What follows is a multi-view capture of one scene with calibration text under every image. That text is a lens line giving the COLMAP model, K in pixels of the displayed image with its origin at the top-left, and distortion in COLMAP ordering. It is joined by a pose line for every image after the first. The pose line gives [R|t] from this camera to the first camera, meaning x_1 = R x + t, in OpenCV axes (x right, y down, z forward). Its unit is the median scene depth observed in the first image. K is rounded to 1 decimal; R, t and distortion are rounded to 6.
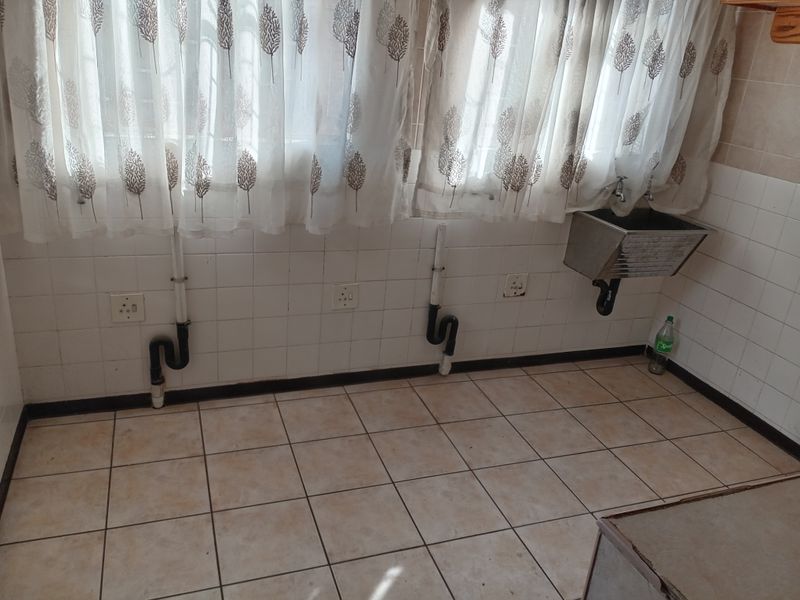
lens RADIAL K [[630.9, 0, 393.5], [0, 630.9, 318.3], [0, 0, 1]] dist [0.045996, -0.092475]
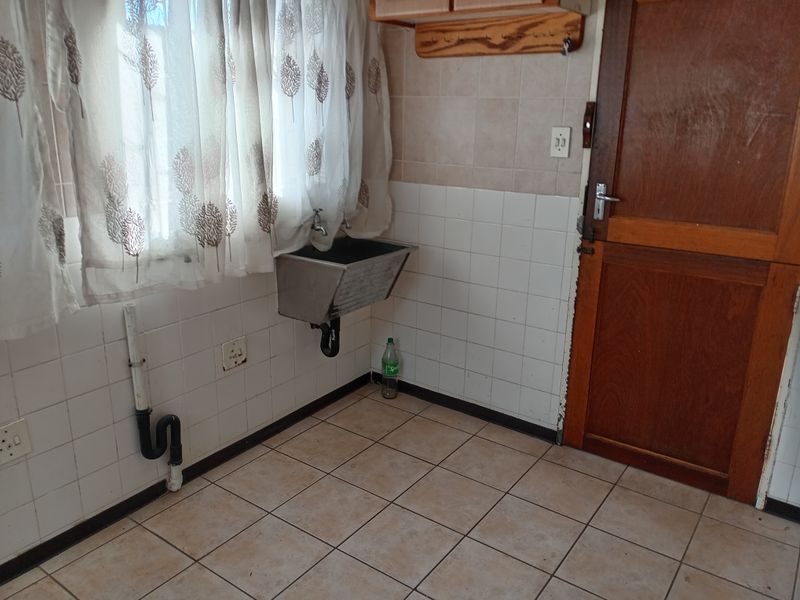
lens RADIAL K [[630.9, 0, 409.3], [0, 630.9, 304.6], [0, 0, 1]] dist [0.045996, -0.092475]
pose [[0.812131, -0.237951, 0.532750, -0.052890], [0.274057, 0.961642, 0.011739, -0.066212], [-0.515108, 0.136470, 0.846191, 0.181638]]
